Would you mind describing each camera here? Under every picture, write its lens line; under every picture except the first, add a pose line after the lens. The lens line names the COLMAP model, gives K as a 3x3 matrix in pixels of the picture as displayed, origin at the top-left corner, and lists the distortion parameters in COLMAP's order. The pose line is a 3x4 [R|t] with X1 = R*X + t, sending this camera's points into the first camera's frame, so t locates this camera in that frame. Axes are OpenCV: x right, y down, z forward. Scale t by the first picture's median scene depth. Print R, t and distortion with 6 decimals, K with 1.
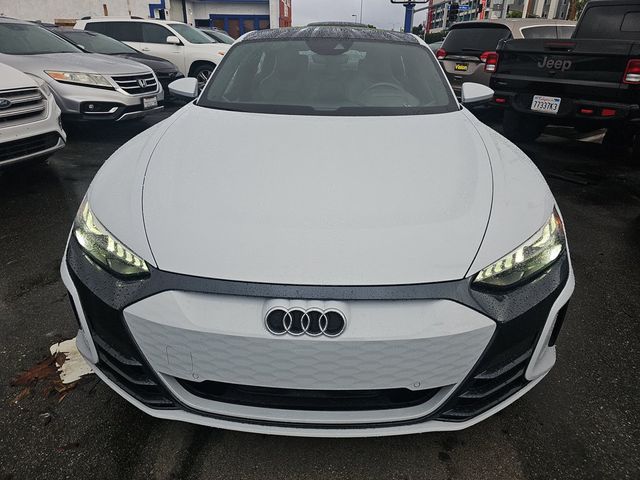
lens RADIAL K [[436.8, 0, 320.0], [0, 436.8, 240.0], [0, 0, 1]] dist [0.001812, 0.000600]
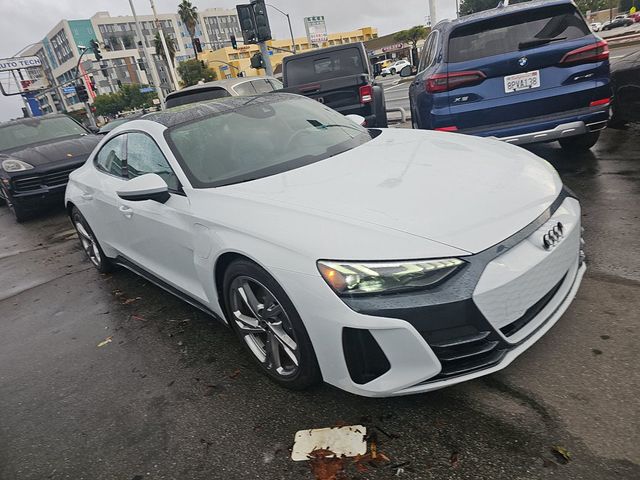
lens RADIAL K [[436.8, 0, 320.0], [0, 436.8, 240.0], [0, 0, 1]] dist [0.001812, 0.000600]
pose [[0.652828, -0.388095, 0.650537, -0.534749], [0.474424, 0.878972, 0.048279, -0.089796], [-0.590541, 0.277112, 0.757938, 0.092329]]
